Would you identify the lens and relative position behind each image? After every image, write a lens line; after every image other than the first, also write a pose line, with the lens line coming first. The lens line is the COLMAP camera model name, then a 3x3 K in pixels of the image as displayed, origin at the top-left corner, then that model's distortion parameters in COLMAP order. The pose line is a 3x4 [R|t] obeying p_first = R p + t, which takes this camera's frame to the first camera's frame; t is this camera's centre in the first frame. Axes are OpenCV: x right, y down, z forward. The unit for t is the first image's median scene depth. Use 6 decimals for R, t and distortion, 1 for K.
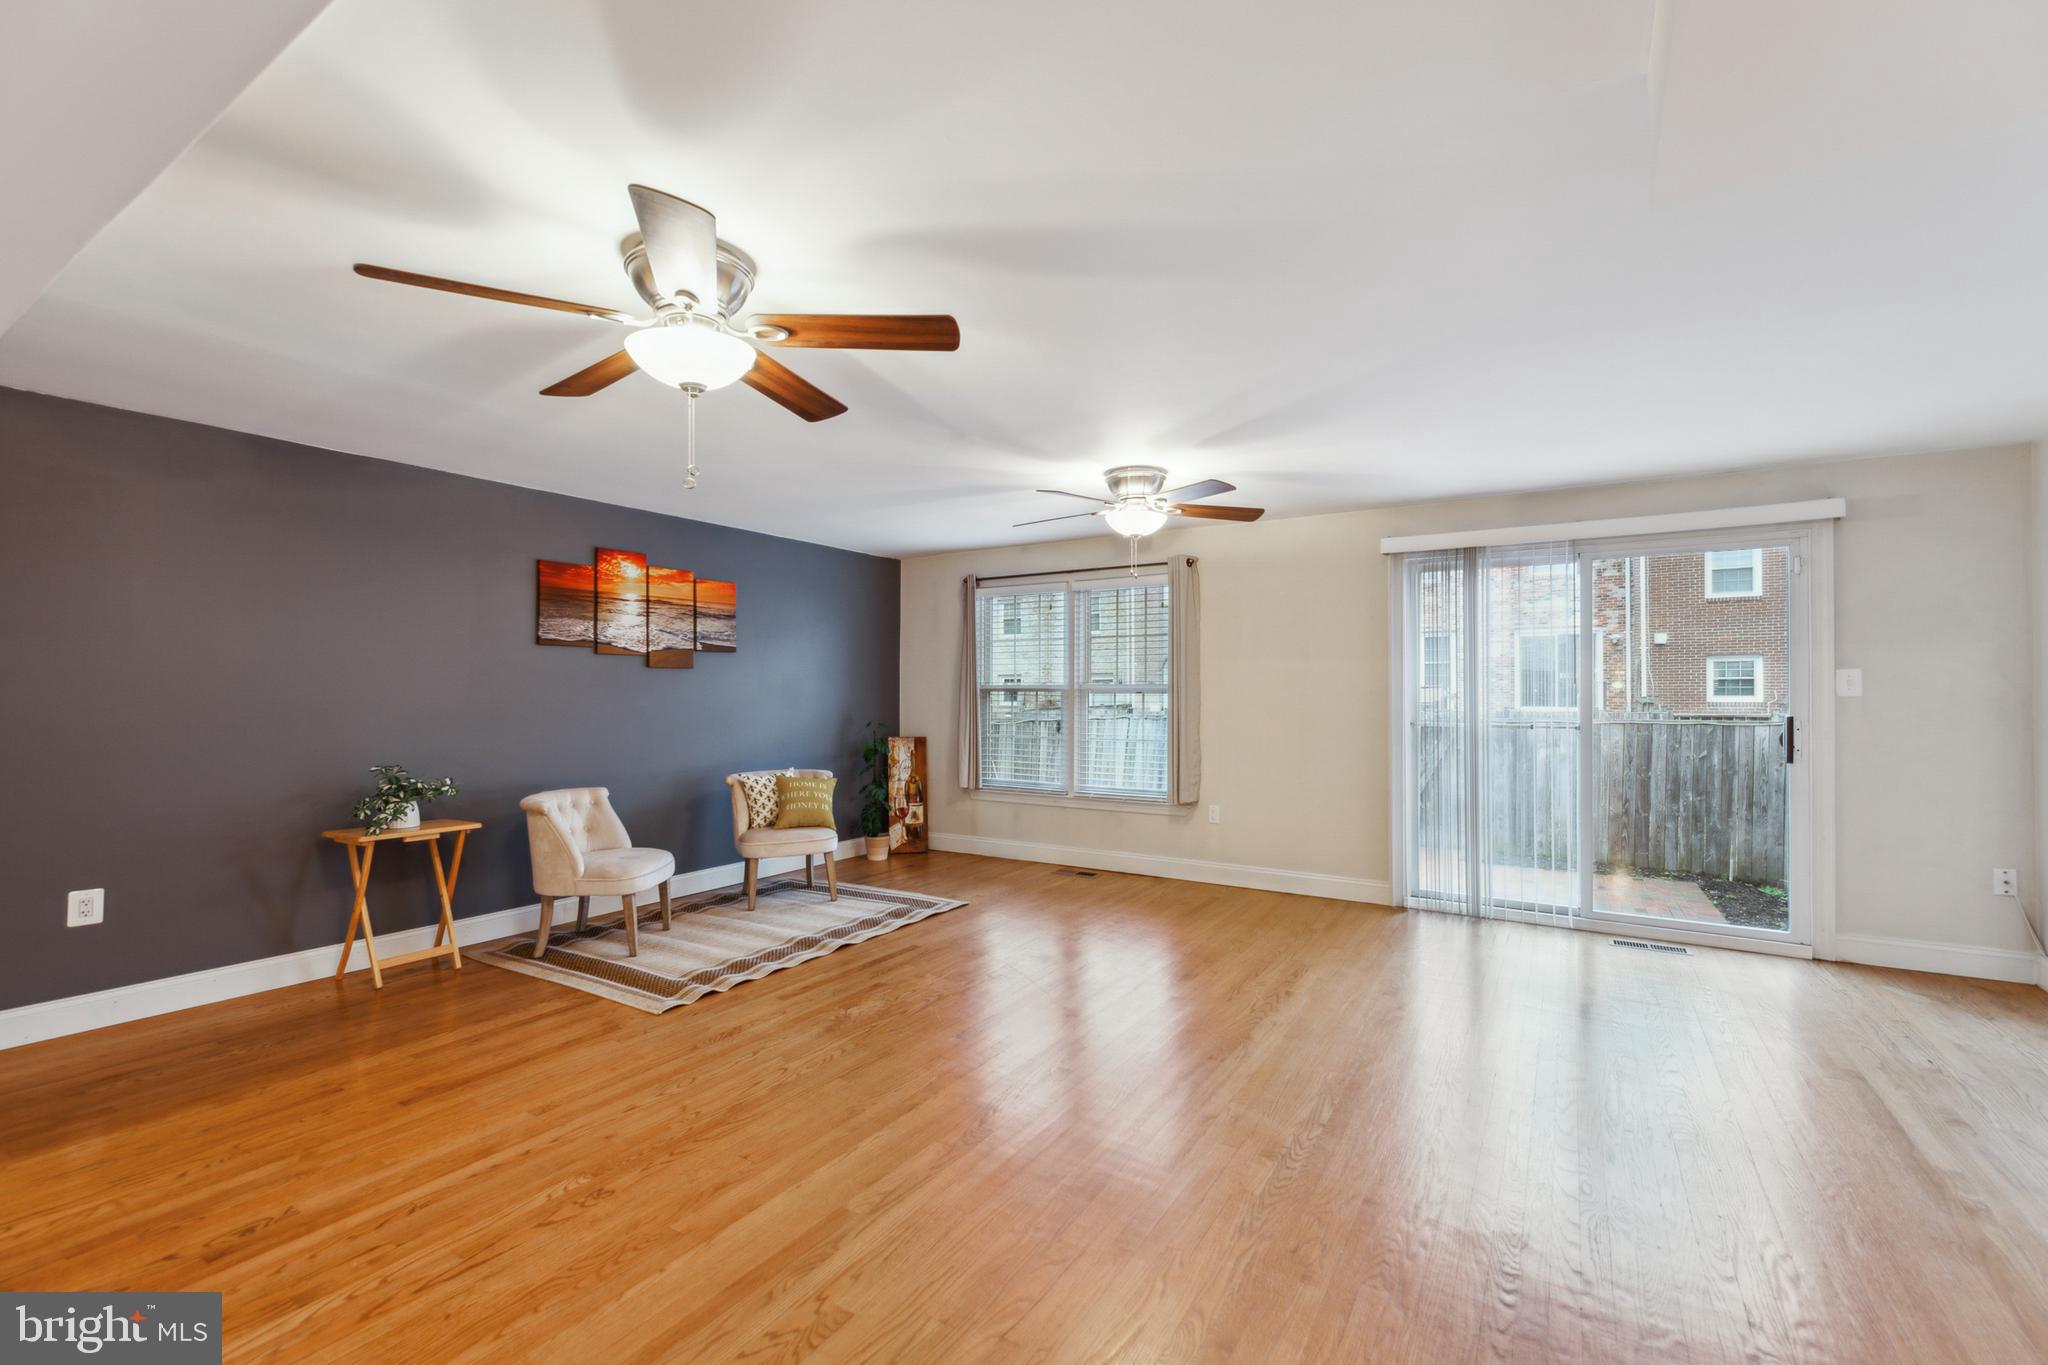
lens RADIAL K [[855.2, 0, 1024.0], [0, 855.2, 682.5], [0, 0, 1]] dist [0.001172, 0.000165]
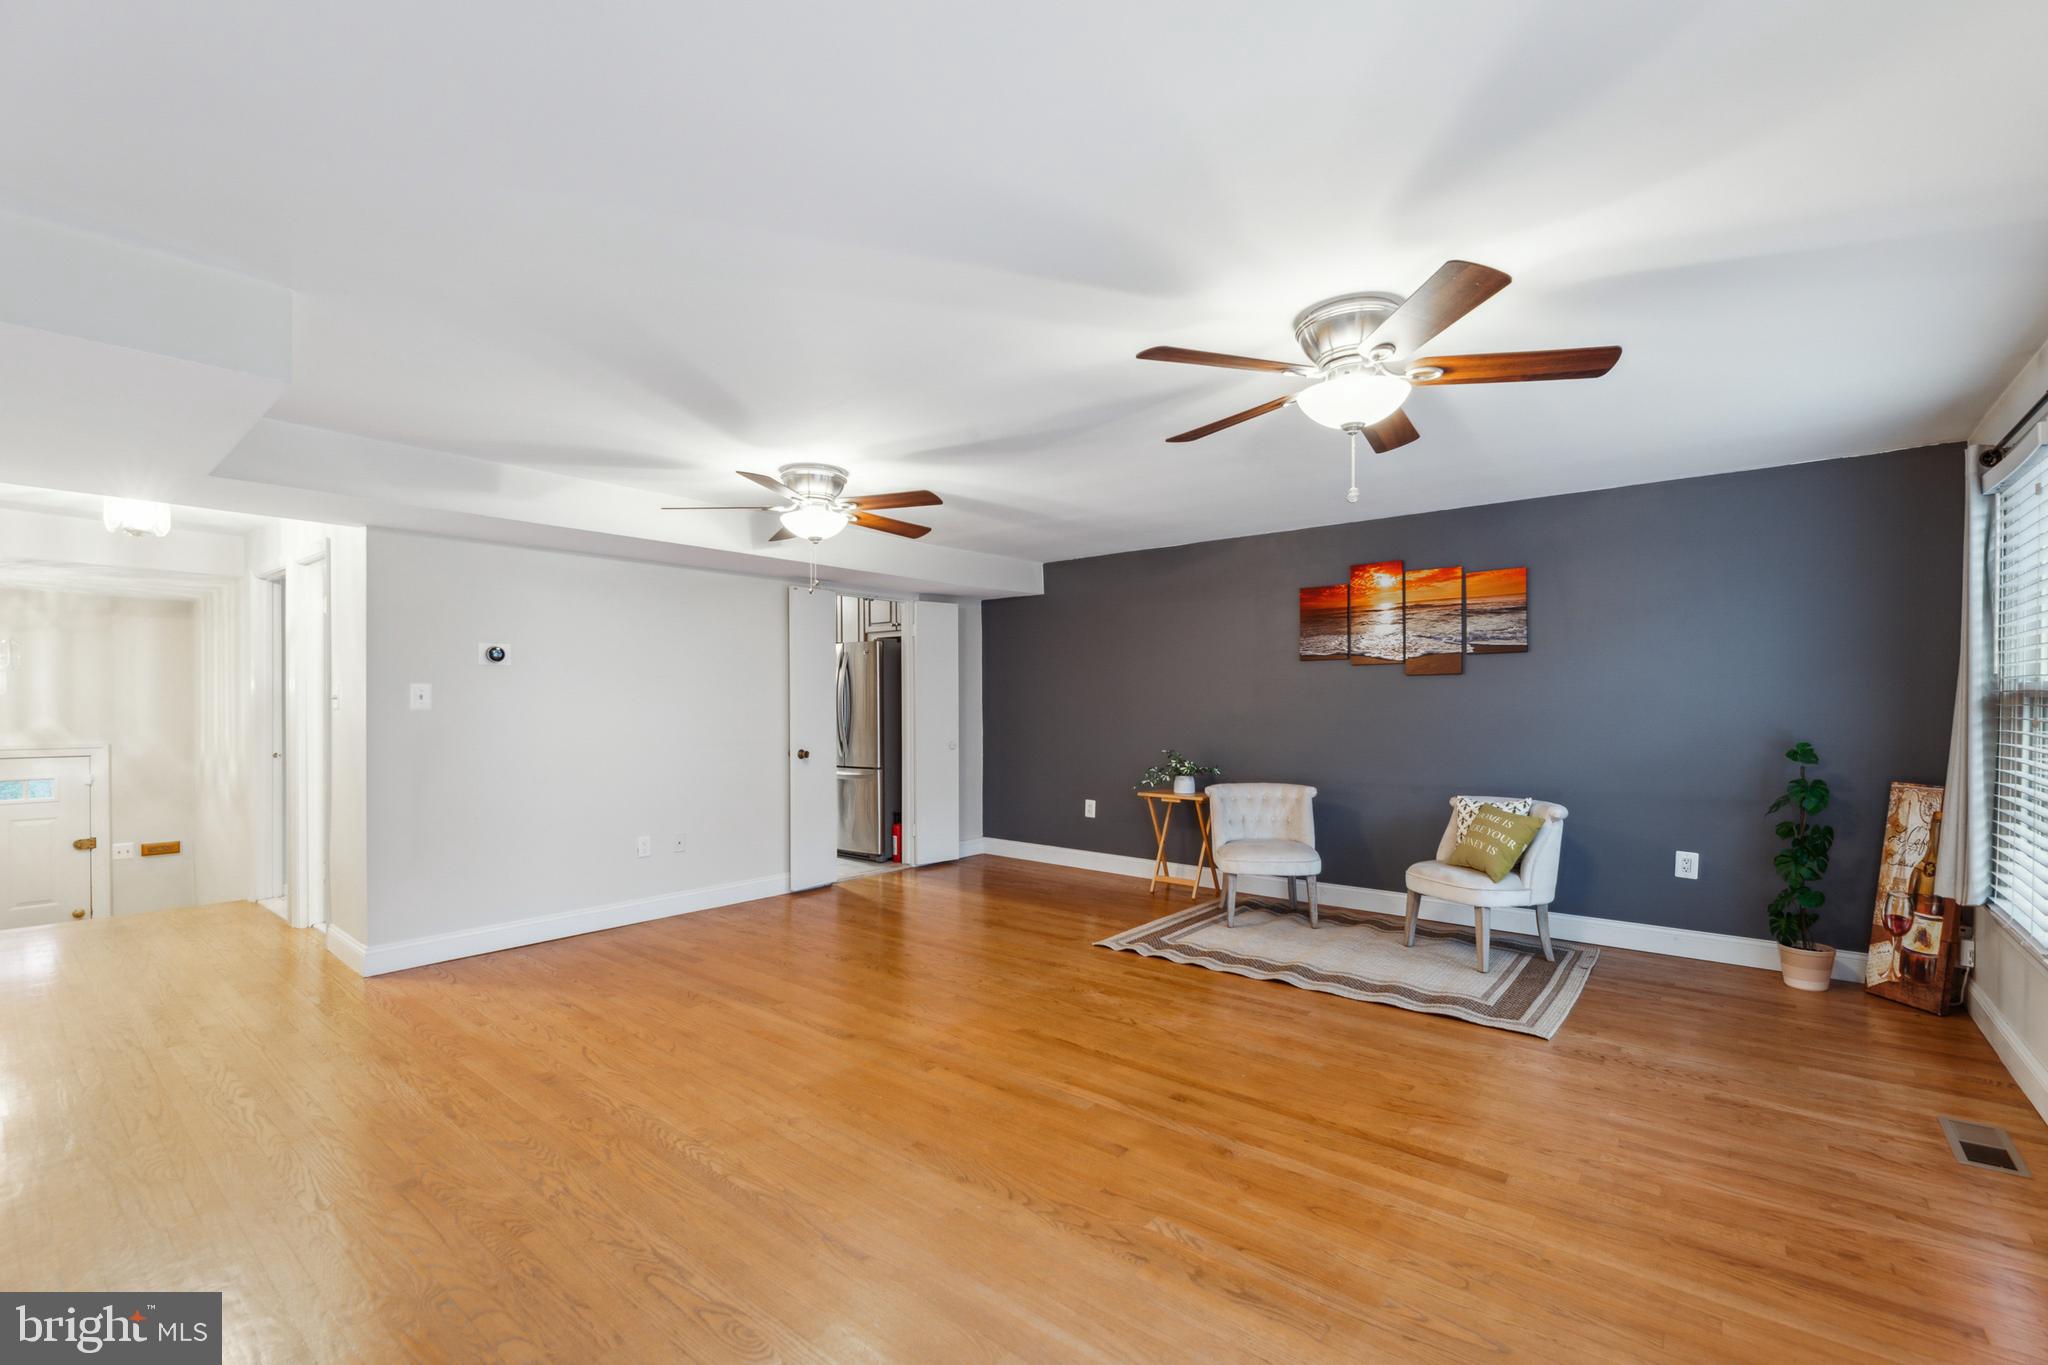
lens RADIAL K [[877.3, 0, 1052.2], [0, 877.3, 705.3], [0, 0, 1]] dist [-0.001480, -0.000159]
pose [[-0.103643, 0.001589, -0.994613, 0.614528], [0.012292, 0.999924, 0.000317, 0.011491], [0.994539, -0.012193, -0.103655, 0.719692]]
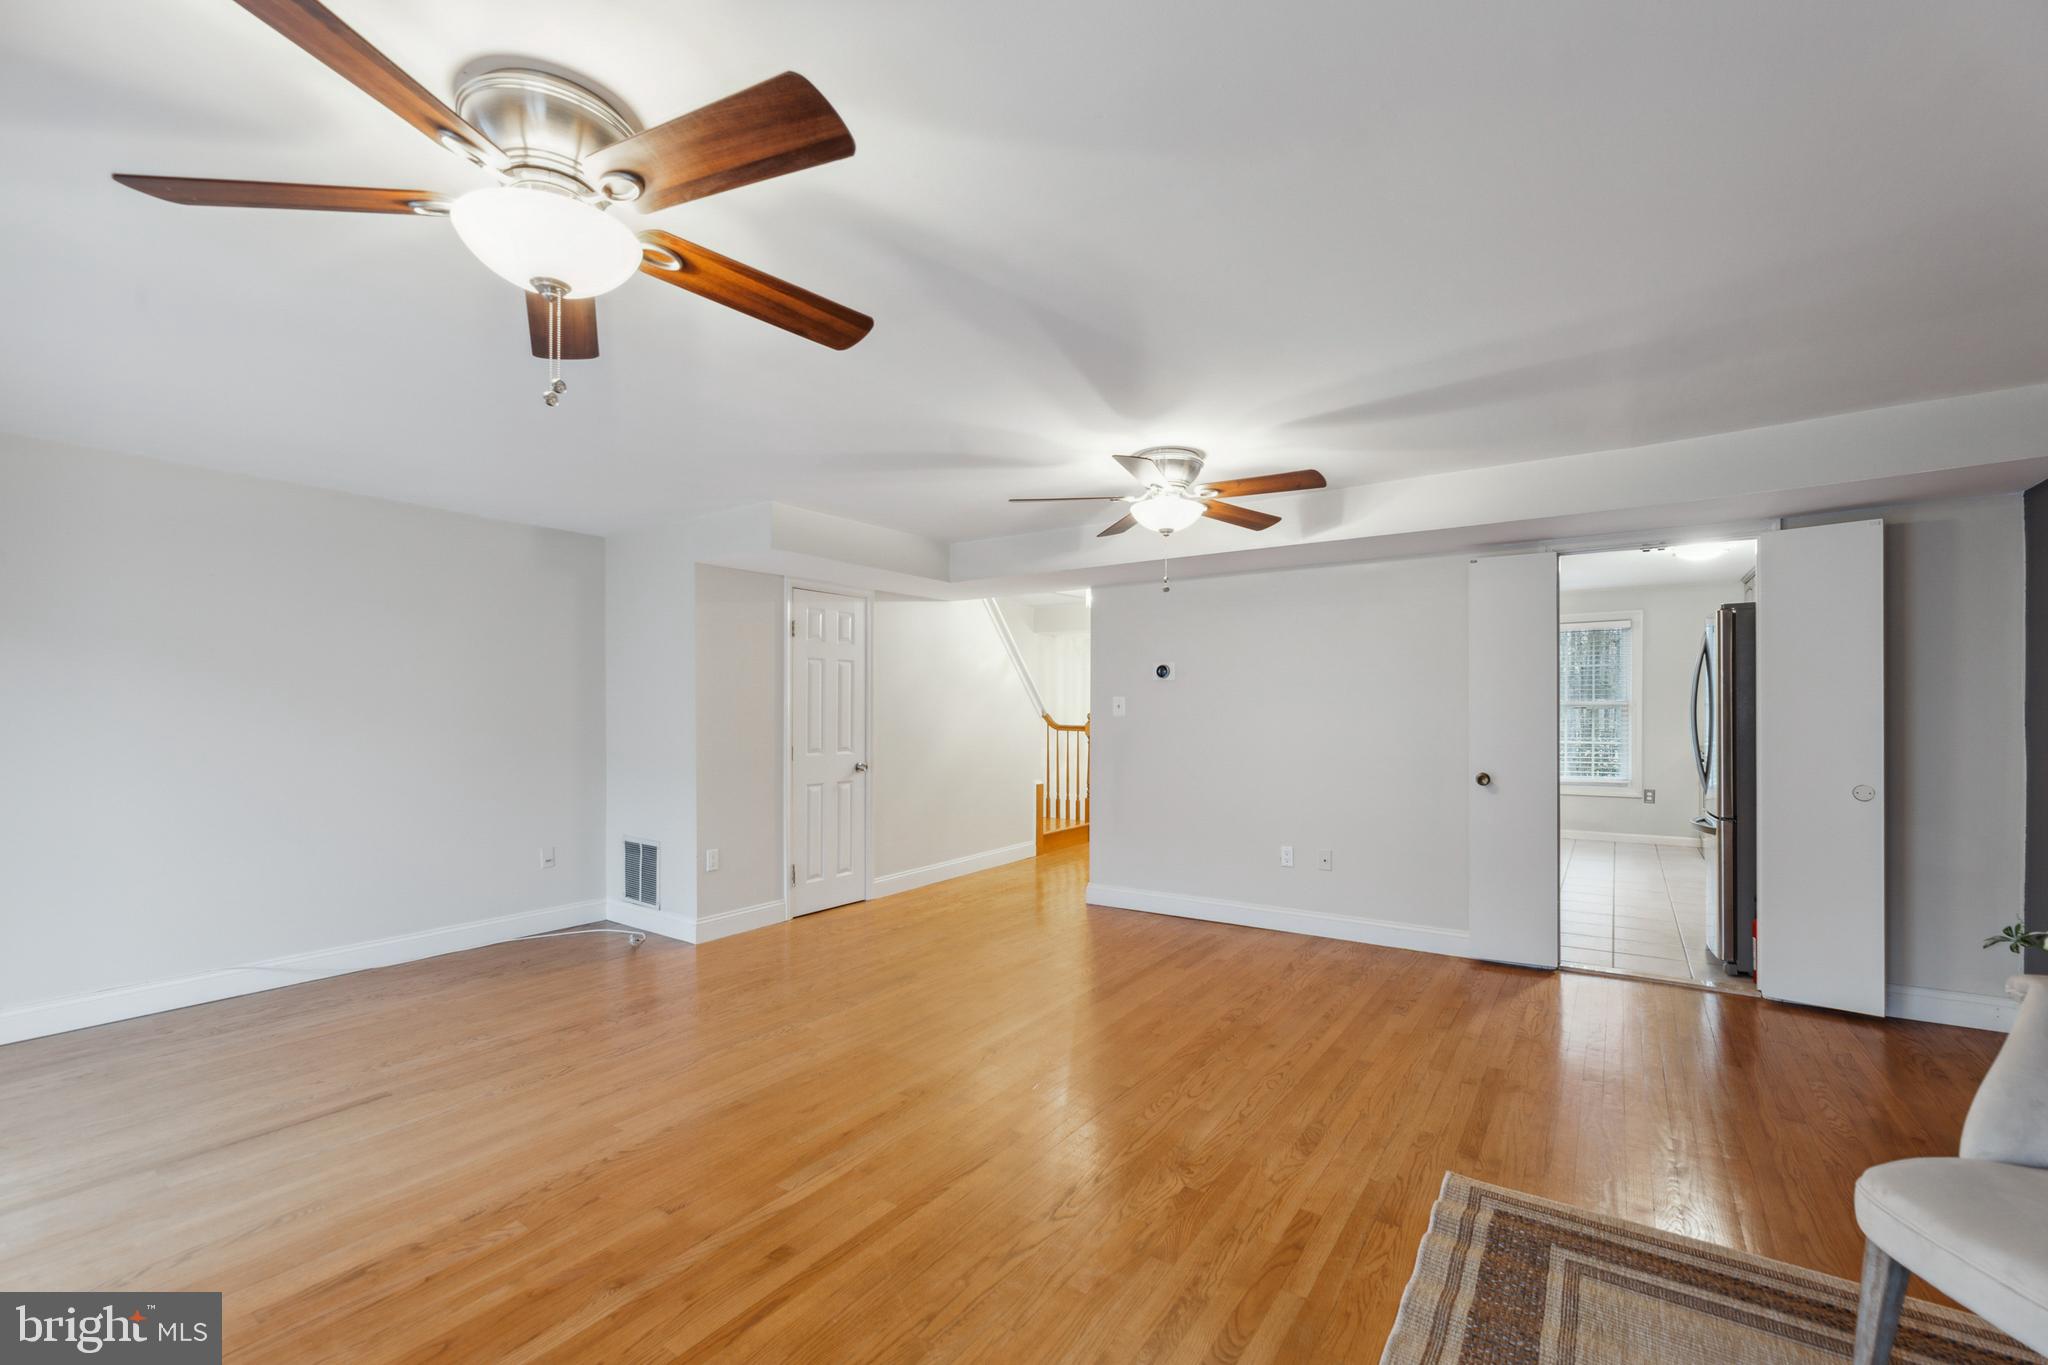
lens RADIAL K [[859.7, 0, 1022.5], [0, 859.7, 702.4], [0, 0, 1]] dist [-0.003189, -0.000238]
pose [[-0.999547, 0.000811, 0.030073, -0.067765], [0.000219, 0.999807, -0.019661, 0.012784], [-0.030083, -0.019646, -0.999354, 1.137677]]
